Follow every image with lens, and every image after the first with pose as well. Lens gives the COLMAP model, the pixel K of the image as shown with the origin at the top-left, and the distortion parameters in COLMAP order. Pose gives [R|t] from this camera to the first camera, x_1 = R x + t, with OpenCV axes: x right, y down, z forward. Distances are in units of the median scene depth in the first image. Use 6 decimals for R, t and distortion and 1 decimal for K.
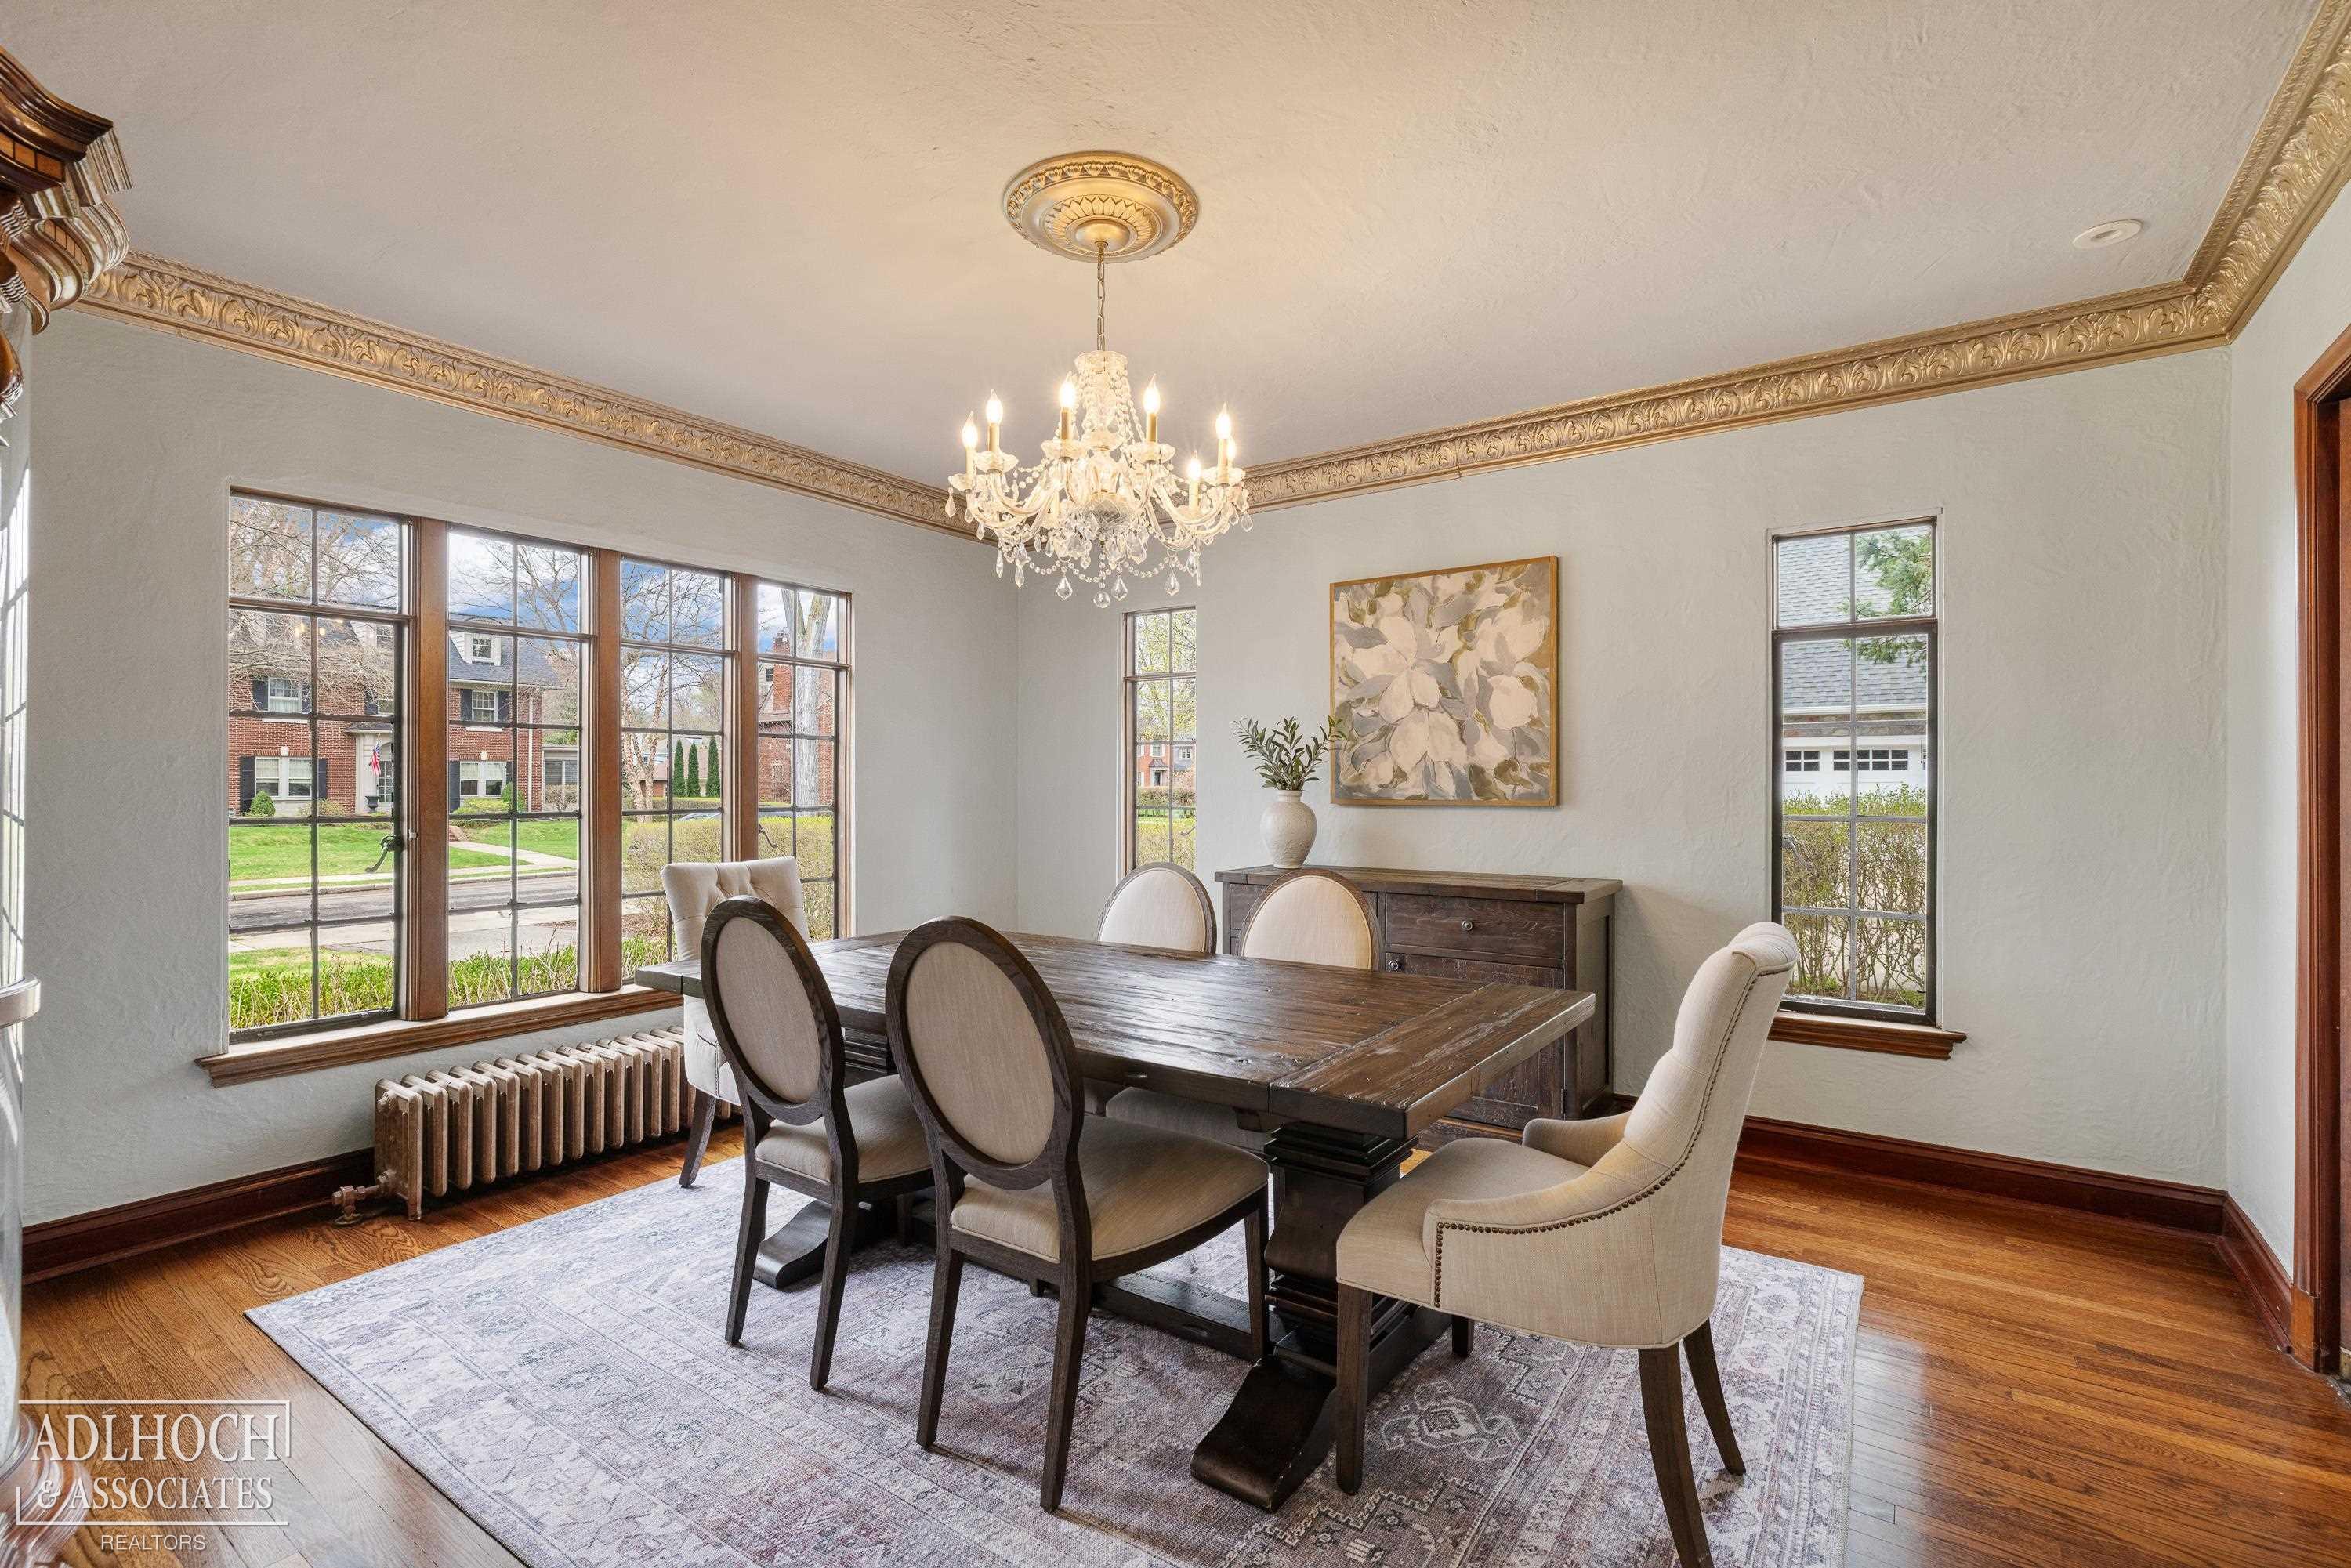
lens RADIAL K [[1076.4, 0, 1174.8], [0, 1076.4, 799.3], [0, 0, 1]] dist [-0.003927, 0.000261]
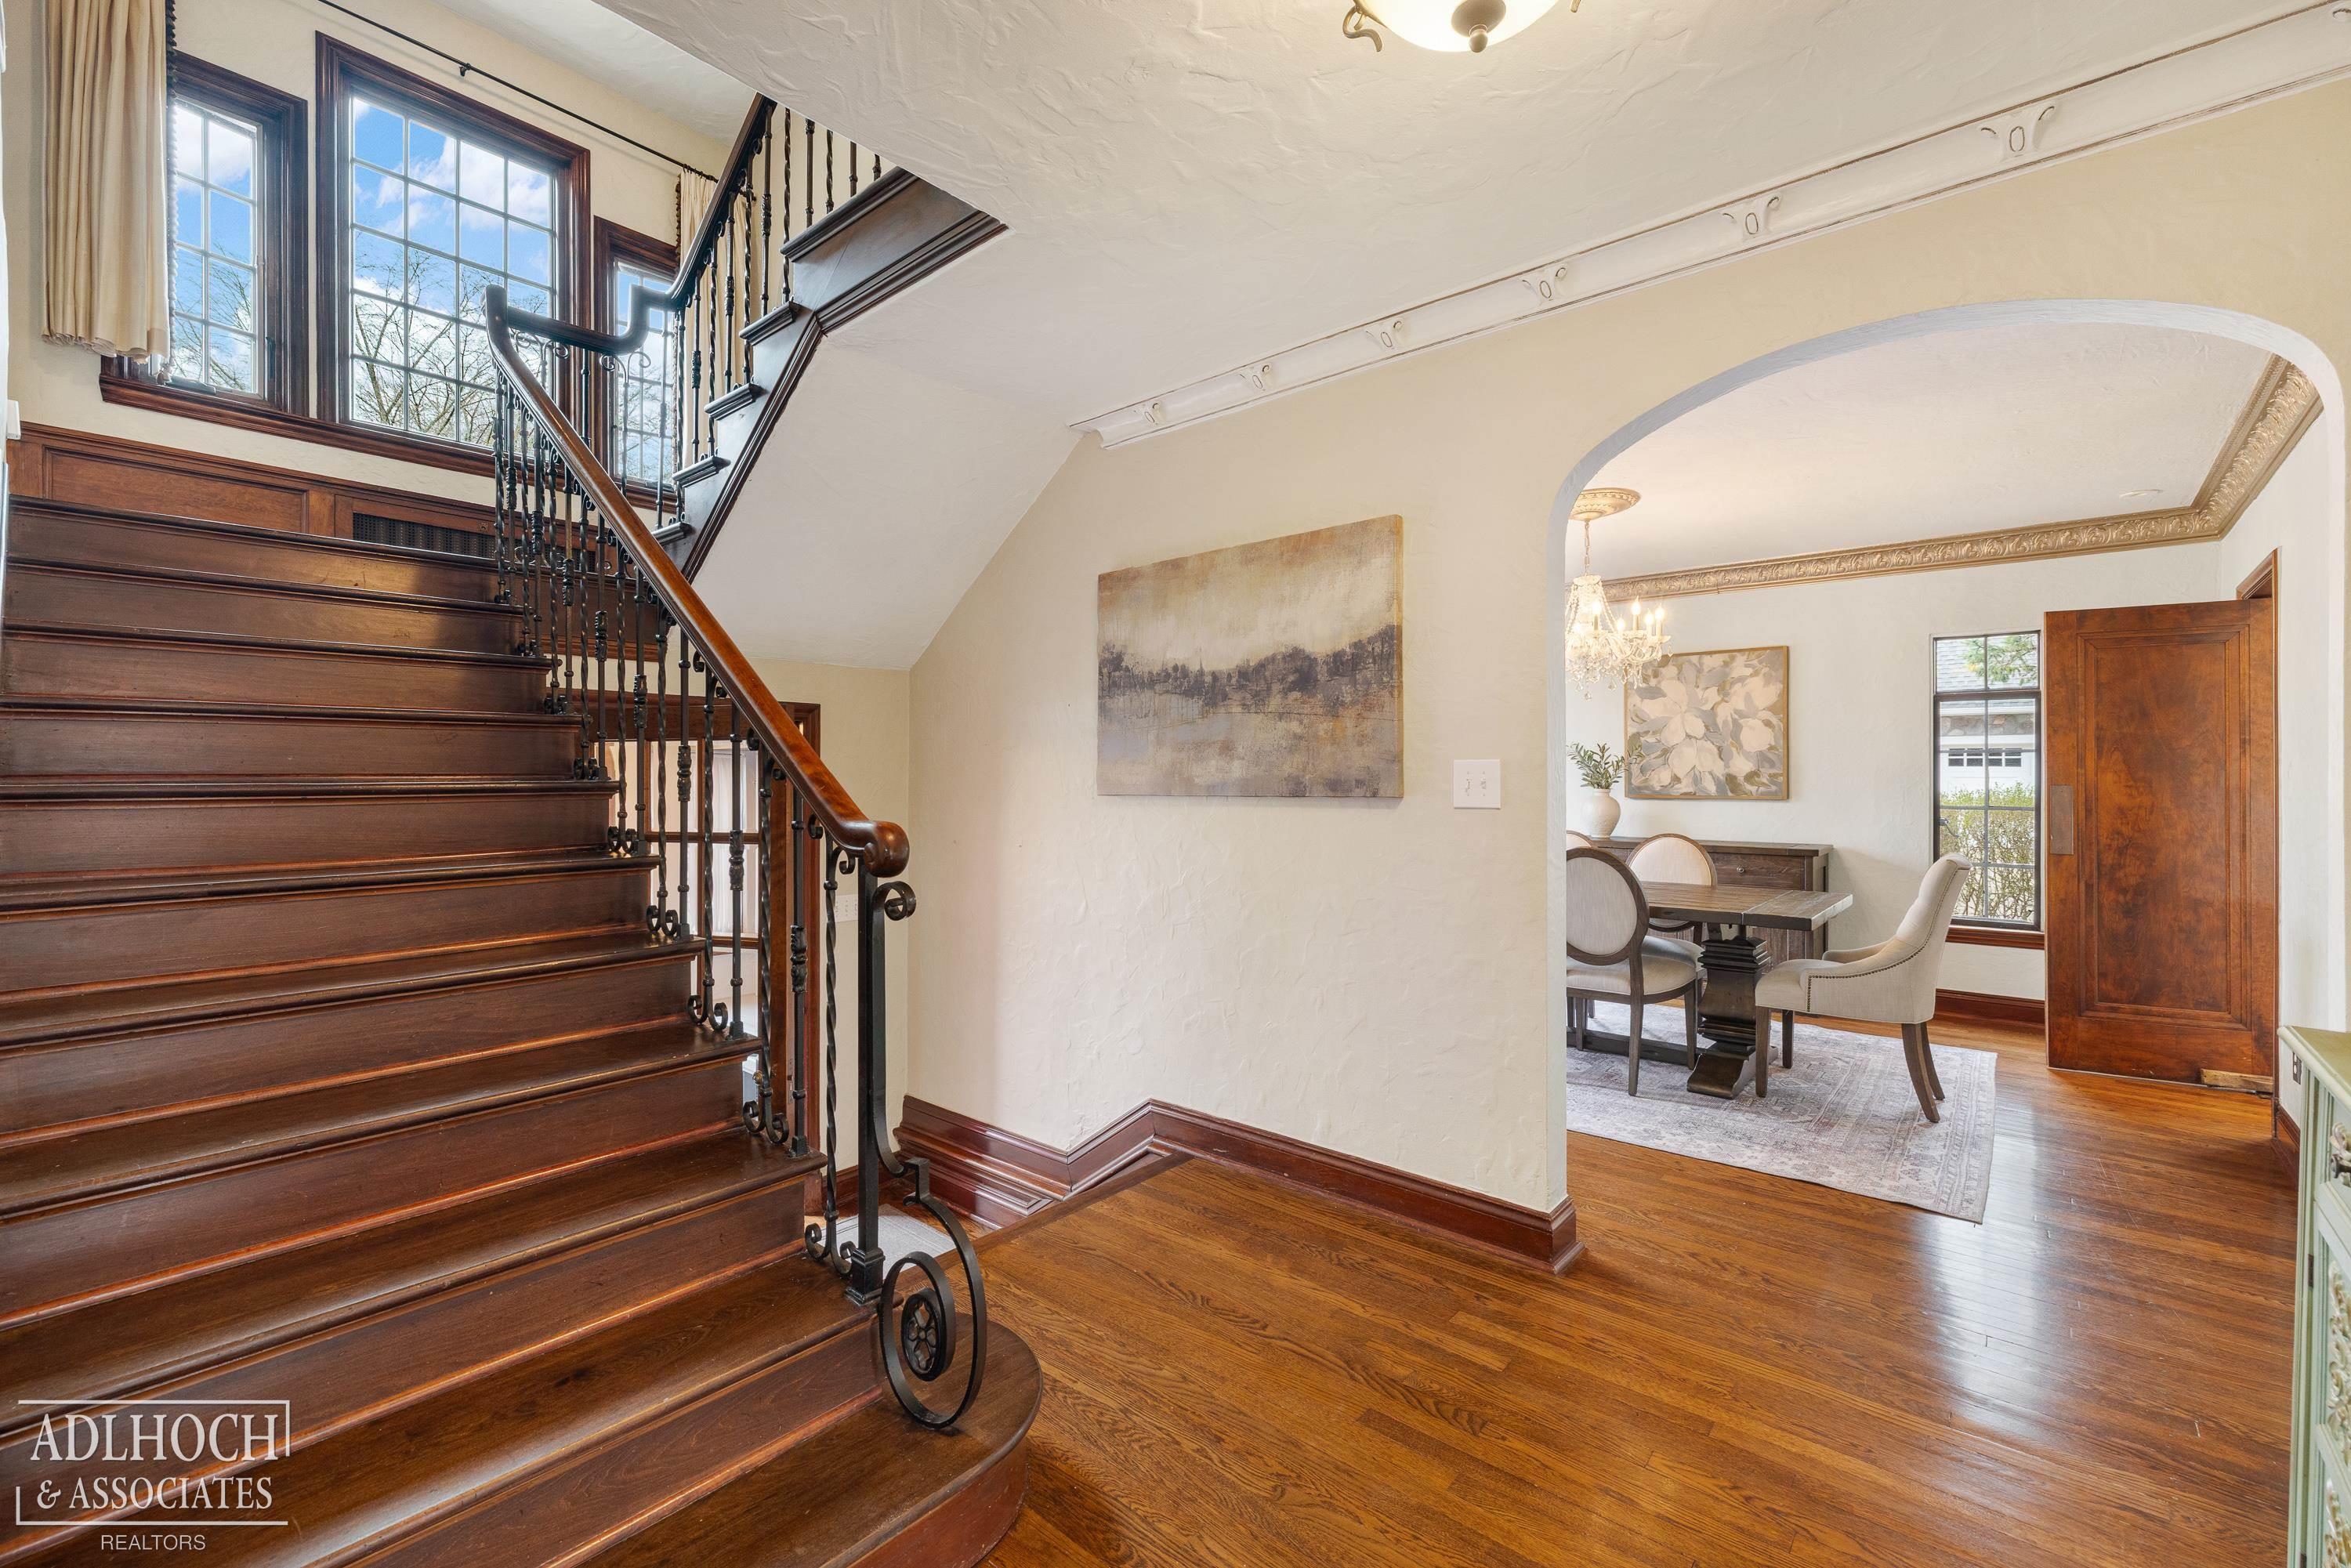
lens RADIAL K [[996.9, 0, 1175.5], [0, 996.9, 784.0], [0, 0, 1]] dist [0.001854, -0.000243]
pose [[0.994617, 0.001278, -0.103614, -0.395604], [-0.001653, 0.999992, -0.003534, -0.009993], [0.103608, 0.003686, 0.994611, -0.577012]]
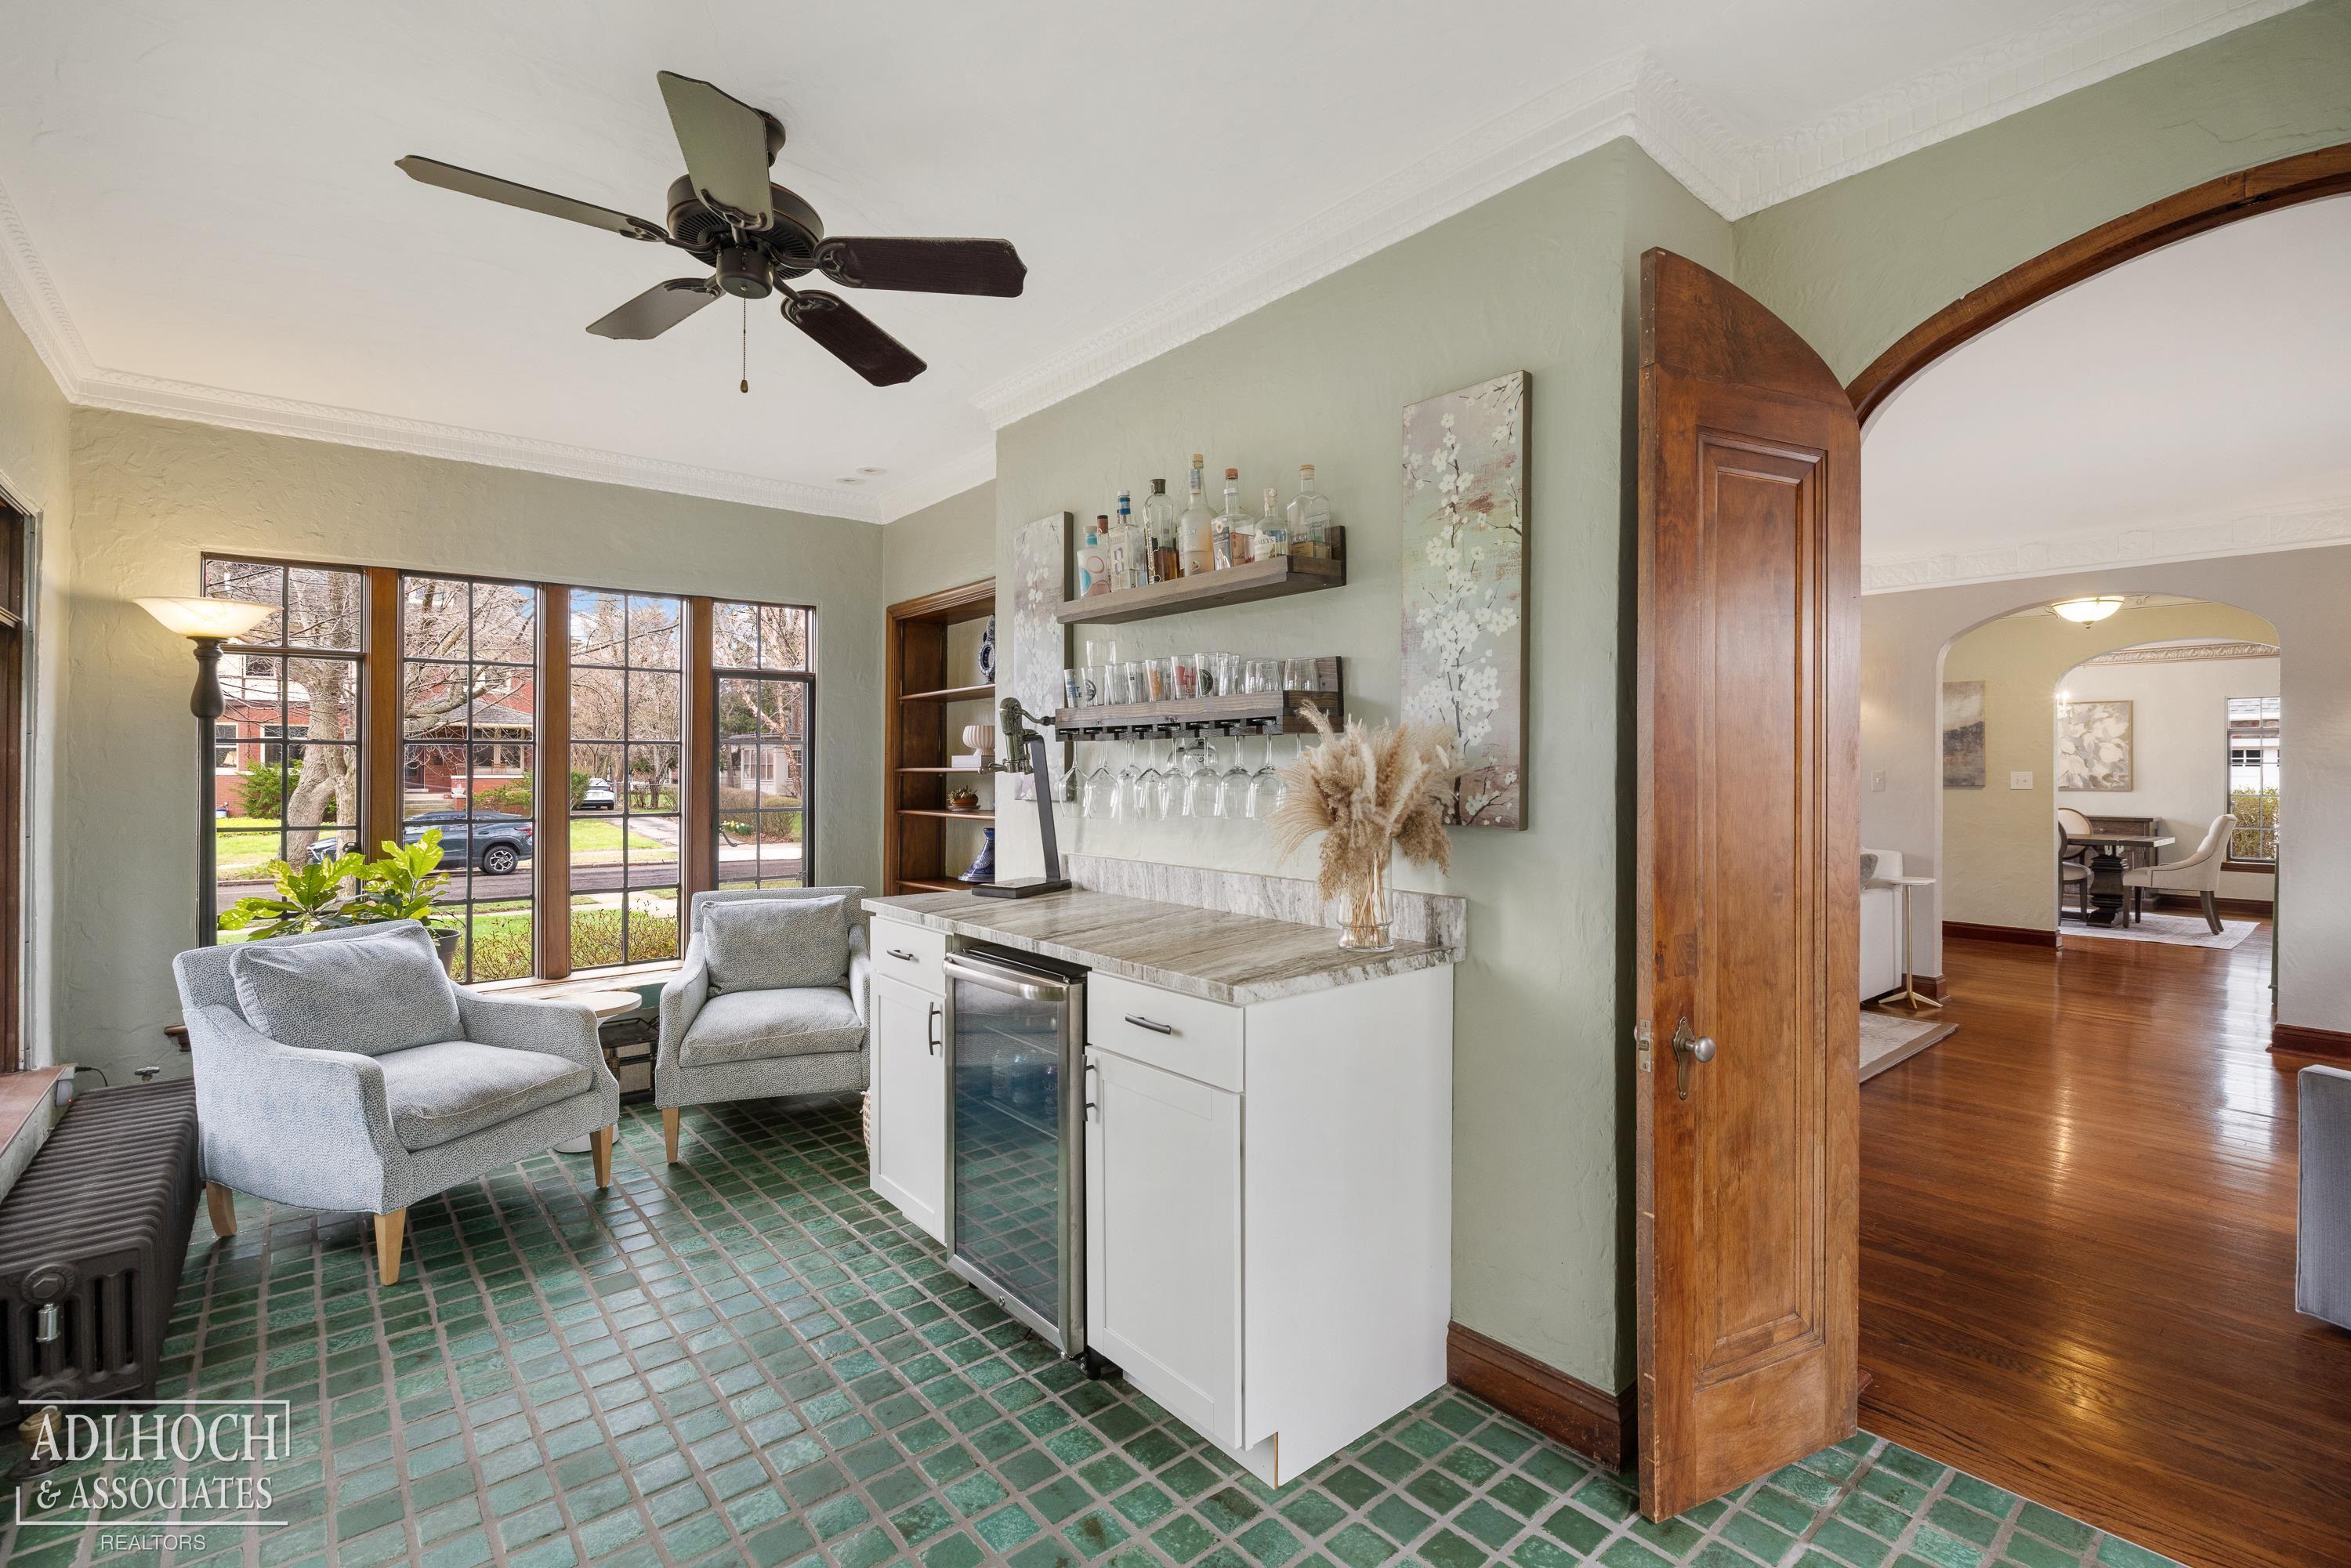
lens RADIAL K [[1069.7, 0, 1175.5], [0, 1069.7, 784.0], [0, 0, 1]] dist [-0.004022, -0.000493]
pose [[0.966007, 0.004611, -0.258474, -1.267312], [-0.004914, 0.999988, -0.000526, 0.002464], [0.258468, 0.001779, 0.966018, -2.207377]]
